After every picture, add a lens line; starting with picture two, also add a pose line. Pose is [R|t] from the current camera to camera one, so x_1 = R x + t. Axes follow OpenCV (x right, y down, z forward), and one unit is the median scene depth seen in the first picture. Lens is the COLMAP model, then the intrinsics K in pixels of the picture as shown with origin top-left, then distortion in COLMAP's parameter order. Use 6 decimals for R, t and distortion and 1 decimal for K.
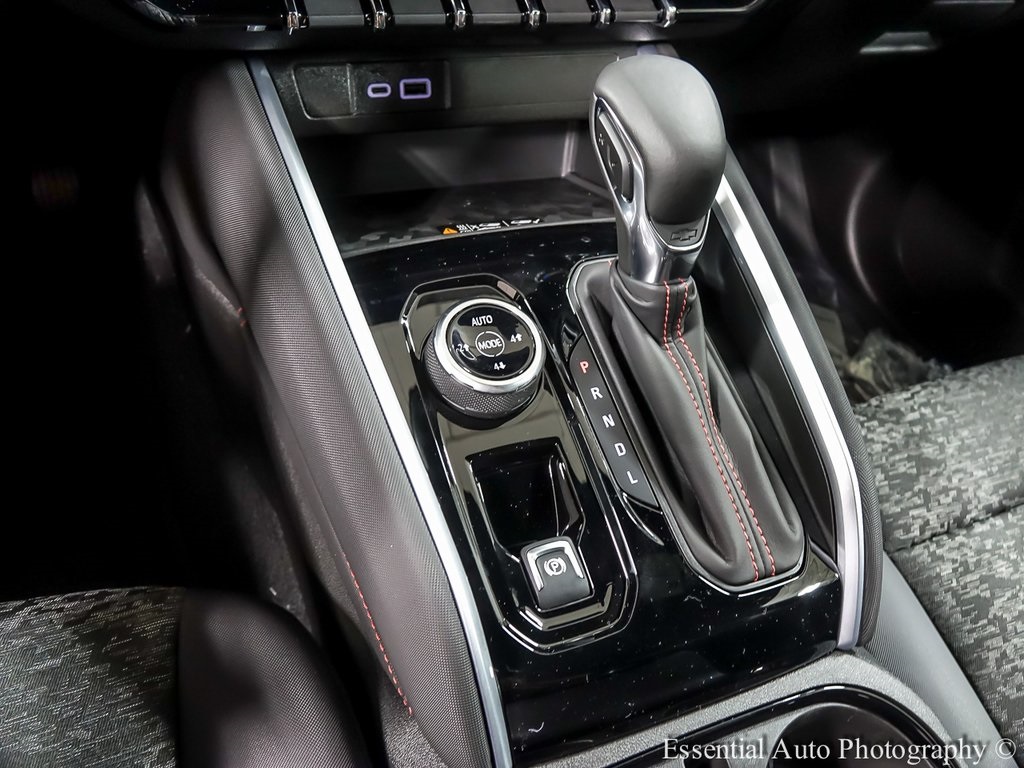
lens RADIAL K [[787.0, 0, 512.0], [0, 787.0, 384.0], [0, 0, 1]] dist [-0.003690, -0.000750]
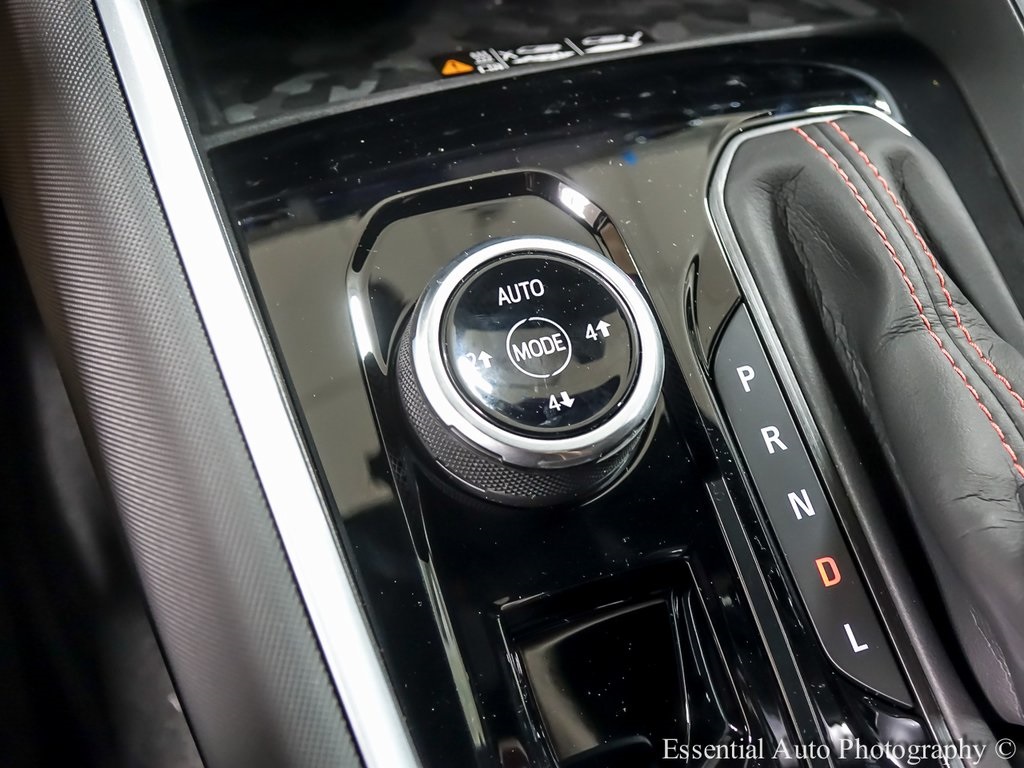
lens RADIAL K [[1076.9, 0, 512.0], [0, 1076.9, 384.0], [0, 0, 1]] dist [-0.008846, -0.010405]
pose [[0.997693, -0.008242, -0.067380, -0.002171], [0.018053, 0.989071, 0.146328, -0.113964], [0.065438, -0.147207, 0.986939, 0.373578]]
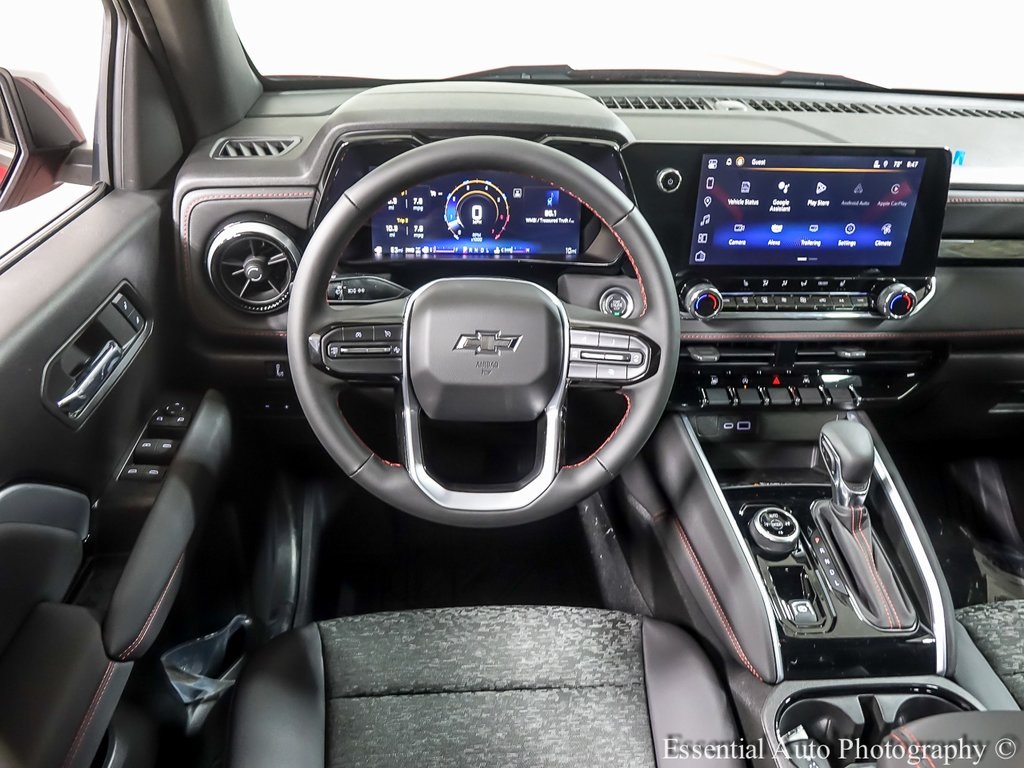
lens RADIAL K [[787.0, 0, 512.0], [0, 787.0, 384.0], [0, 0, 1]] dist [-0.003690, -0.000750]
pose [[0.948278, 0.025778, -0.316394, -0.044340], [-0.140024, 0.928460, -0.344027, 0.497414], [0.284891, 0.370536, 0.884048, -1.583972]]
